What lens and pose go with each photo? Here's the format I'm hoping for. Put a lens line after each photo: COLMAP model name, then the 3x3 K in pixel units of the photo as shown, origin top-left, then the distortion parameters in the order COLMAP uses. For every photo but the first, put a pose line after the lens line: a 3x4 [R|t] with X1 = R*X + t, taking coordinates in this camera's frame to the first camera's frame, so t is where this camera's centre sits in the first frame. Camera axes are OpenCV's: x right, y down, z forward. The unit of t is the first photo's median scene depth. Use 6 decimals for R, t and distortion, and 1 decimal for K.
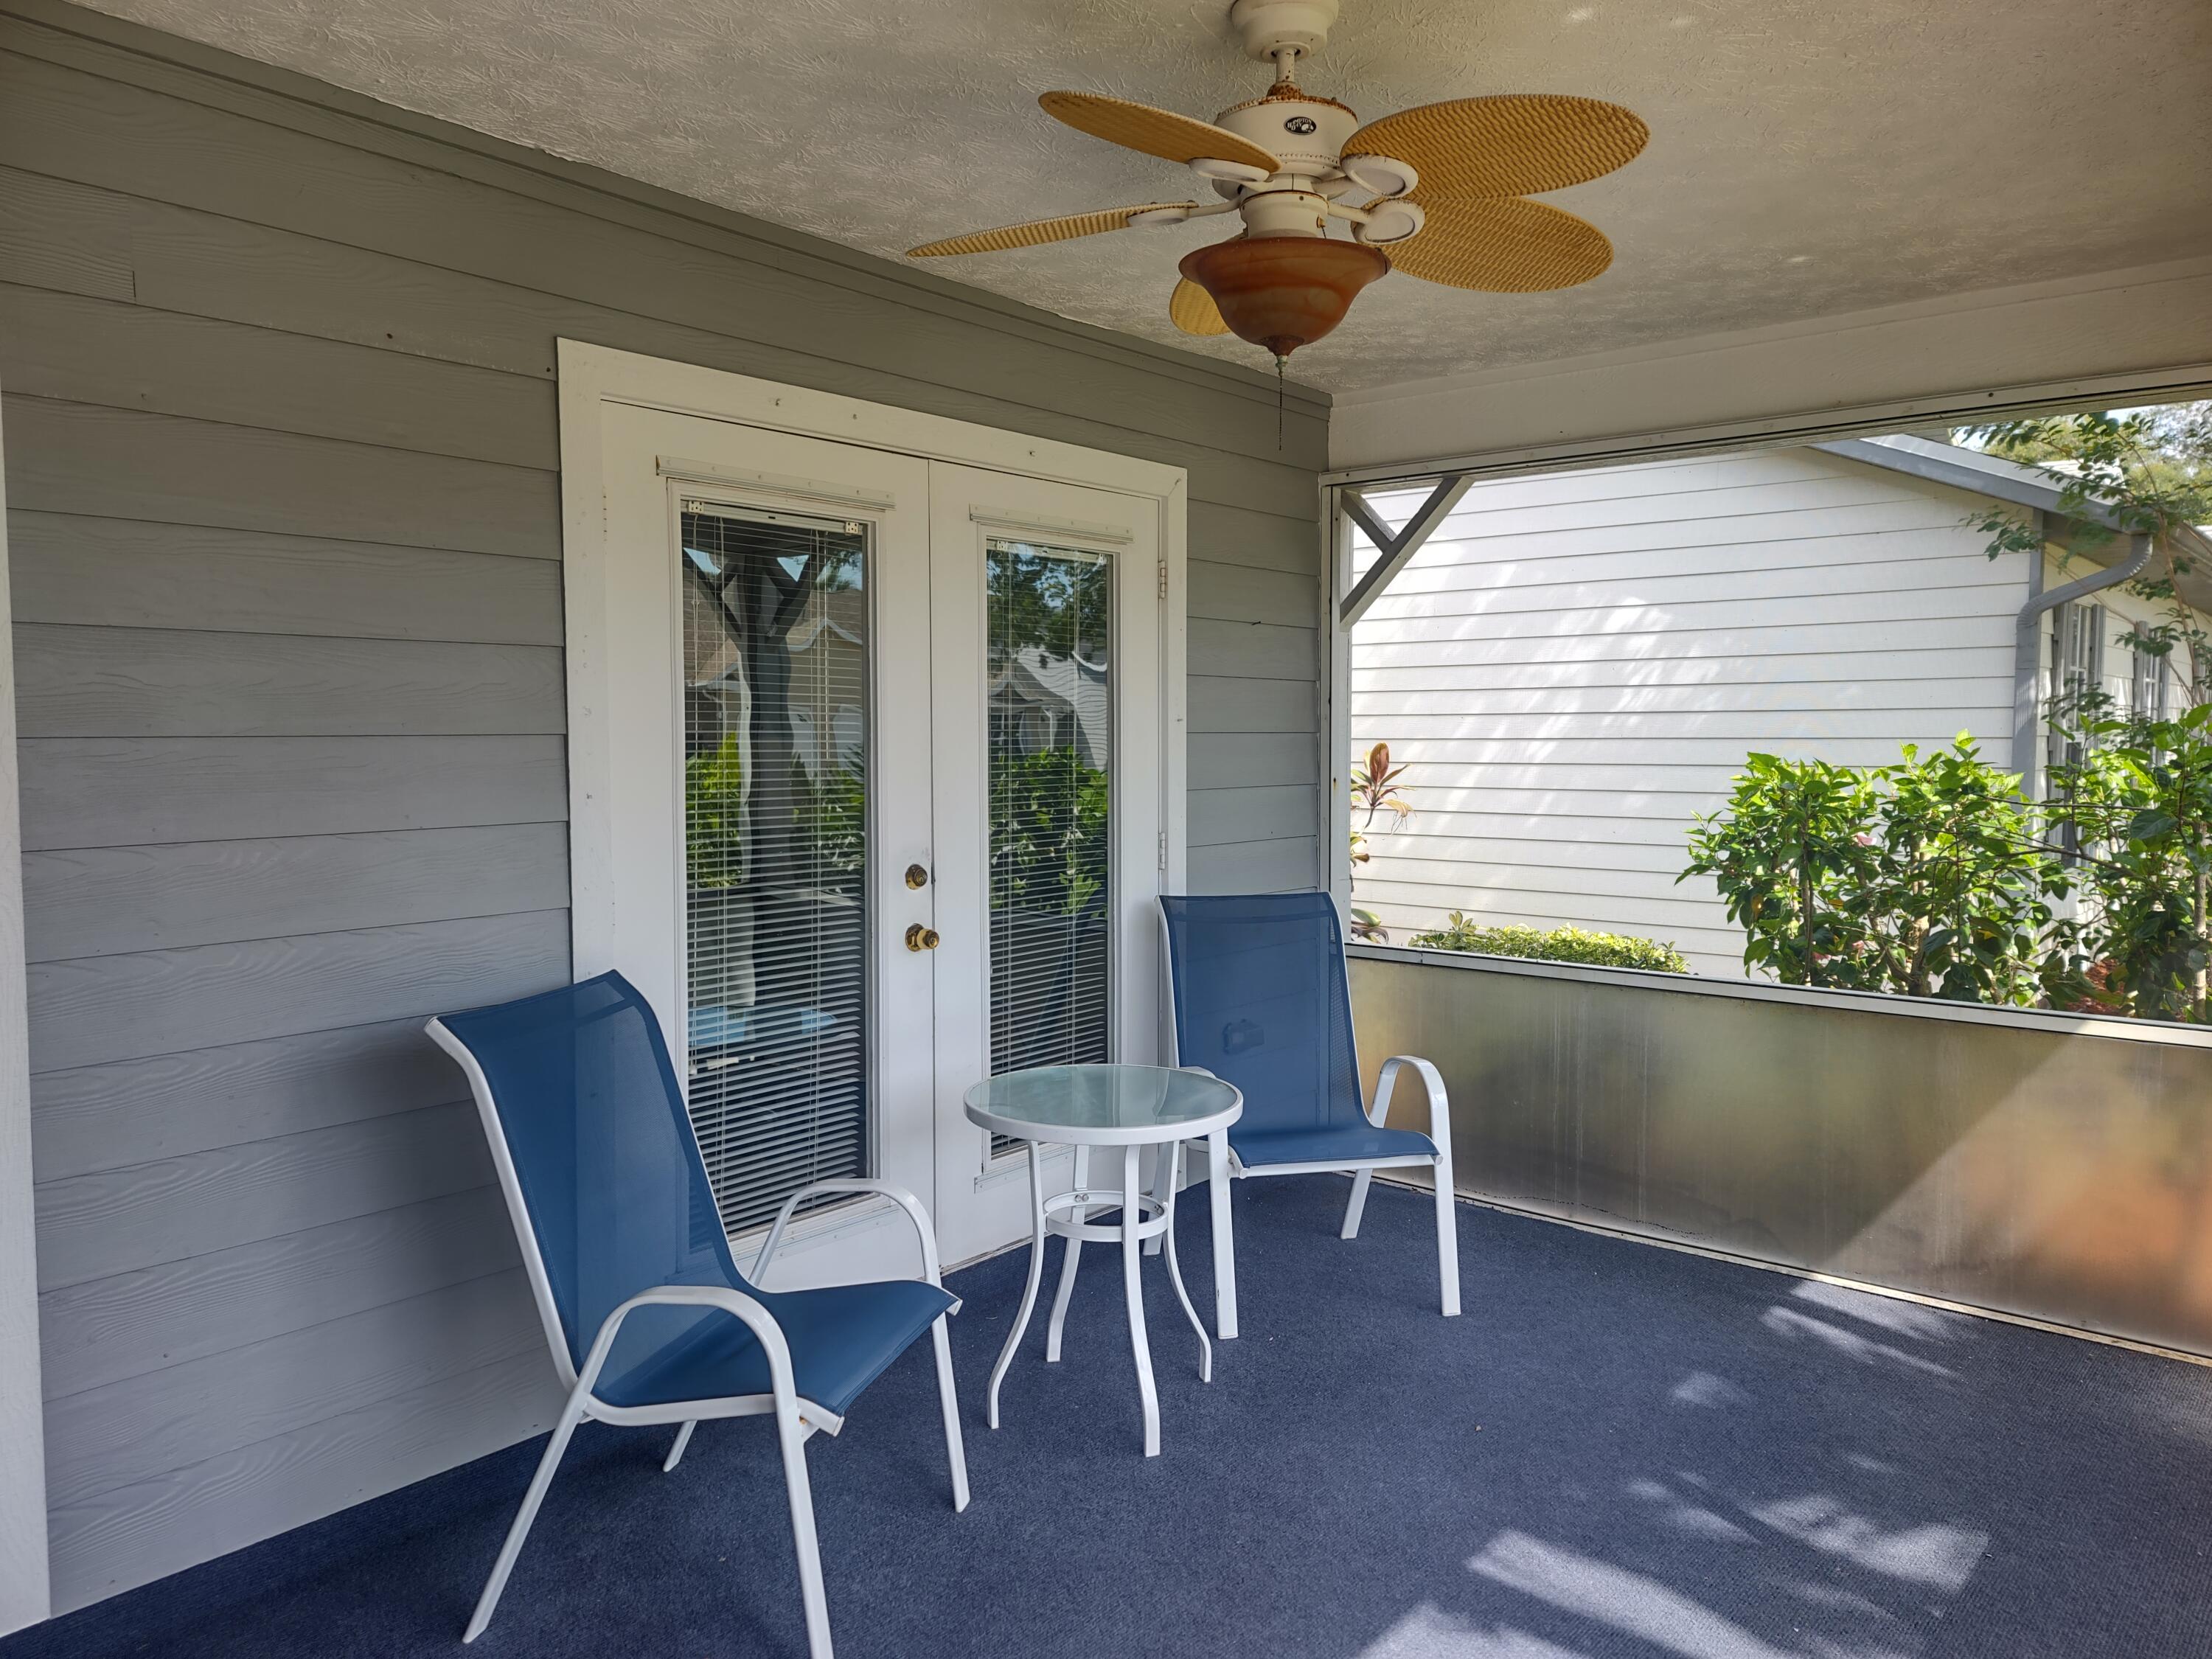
lens RADIAL K [[1619.1, 0, 1160.8], [0, 1619.1, 827.3], [0, 0, 1]] dist [0.067899, -0.008115]
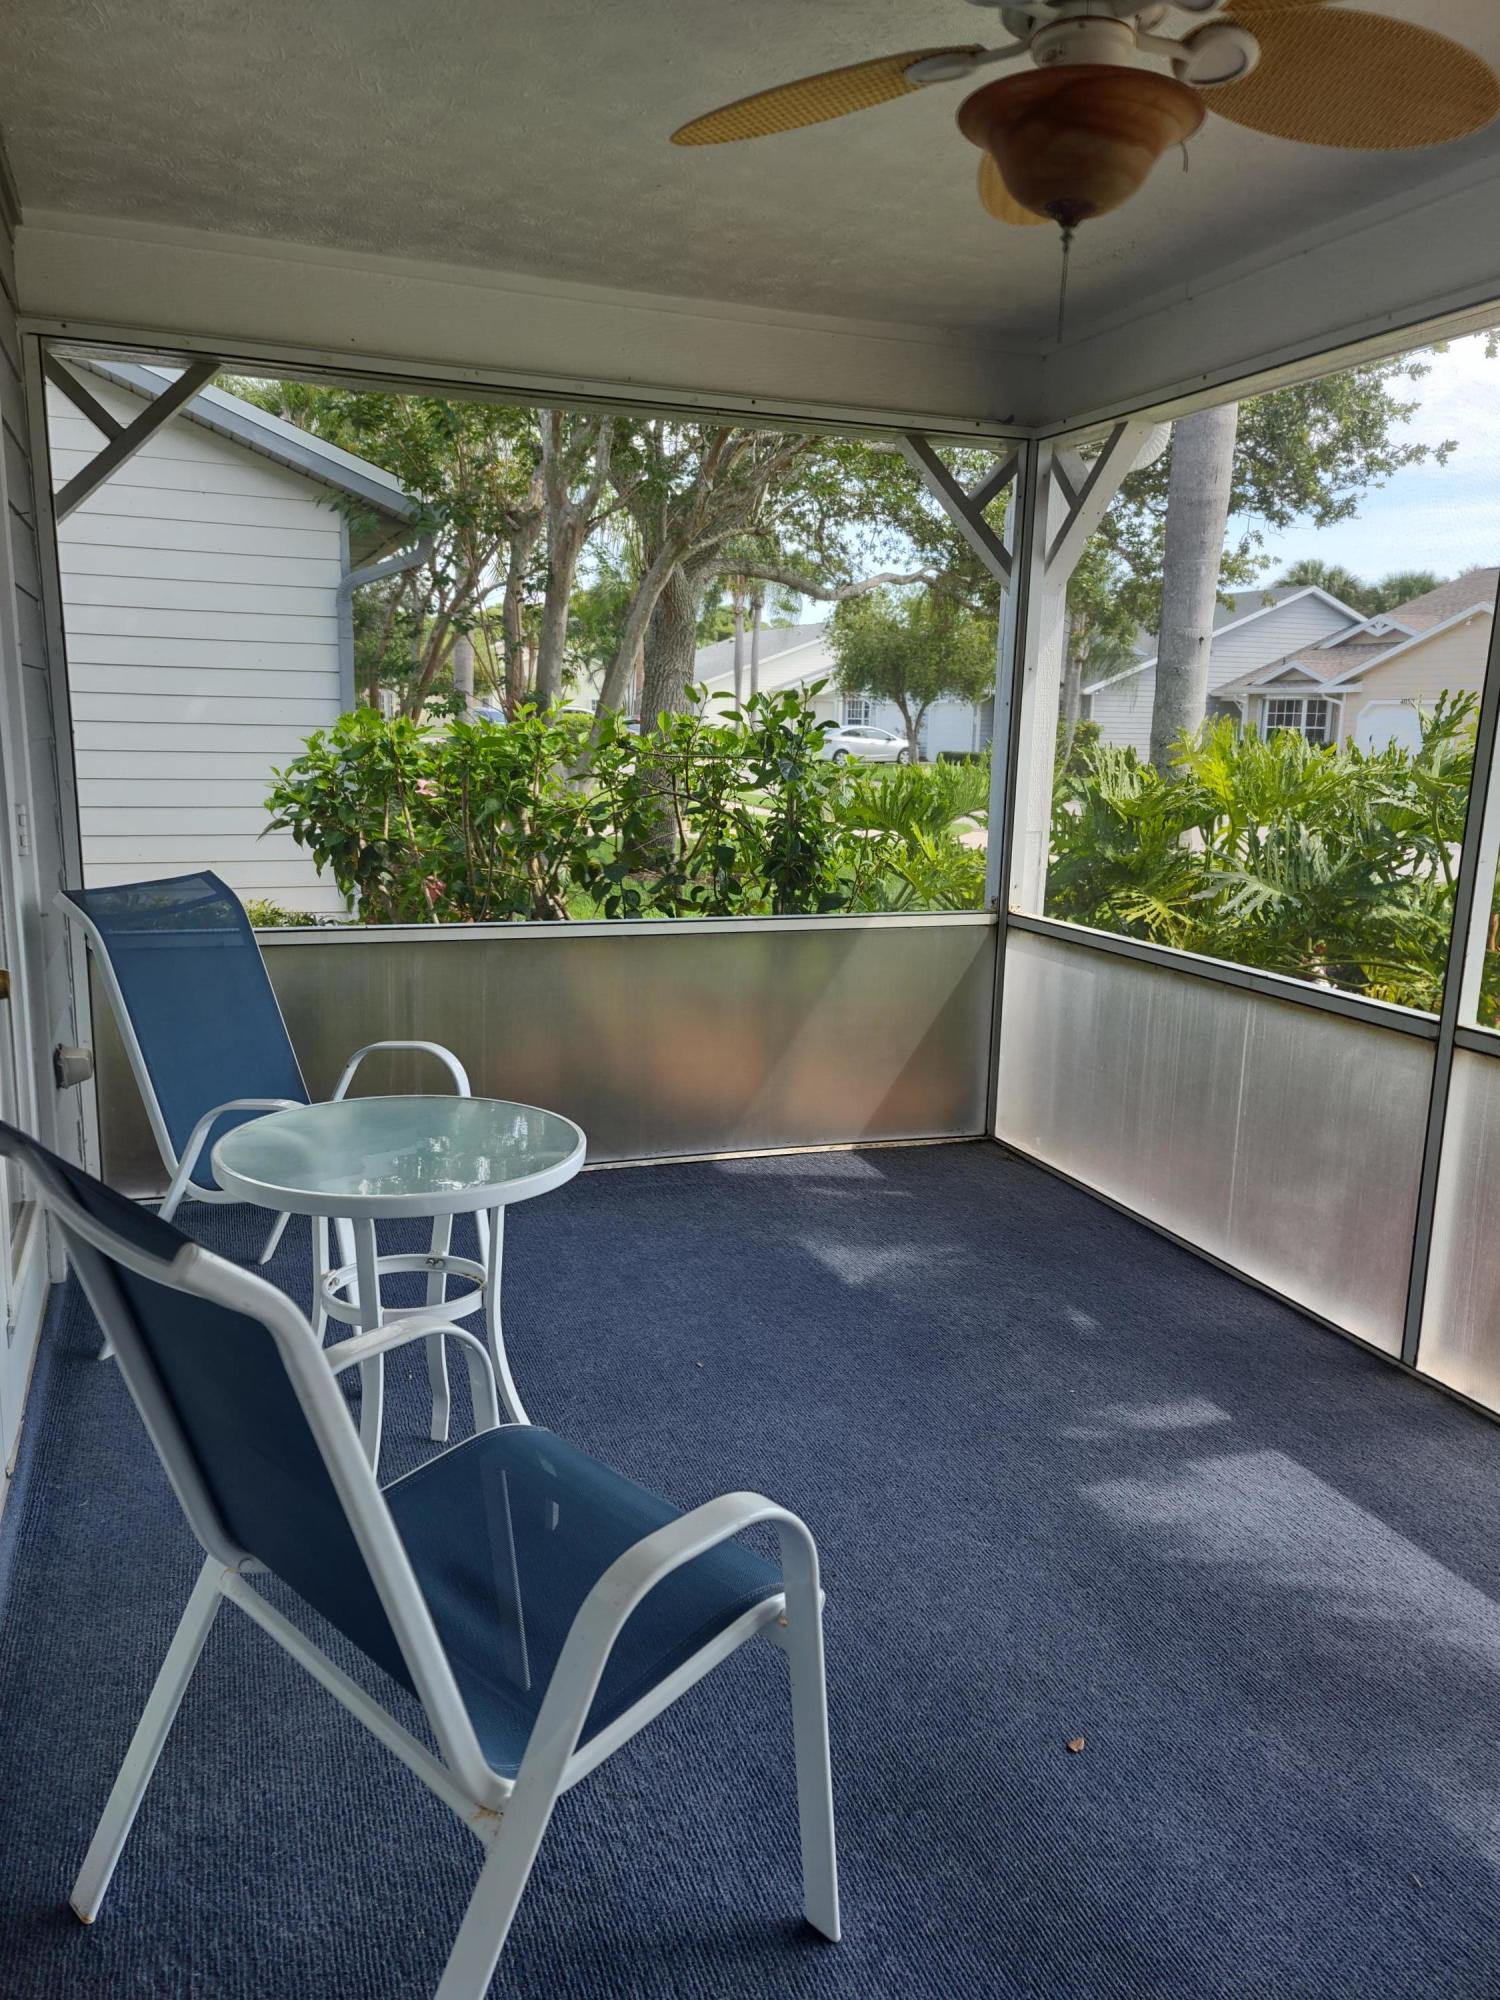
lens RADIAL K [[1464.2, 0, 746.5], [0, 1464.2, 995.5], [0, 0, 1]] dist [0.089505, -0.065173]
pose [[0.499691, -0.153714, 0.852456, -0.457038], [0.033504, 0.986822, 0.158303, -0.010306], [-0.865556, -0.050541, 0.498256, 0.441367]]
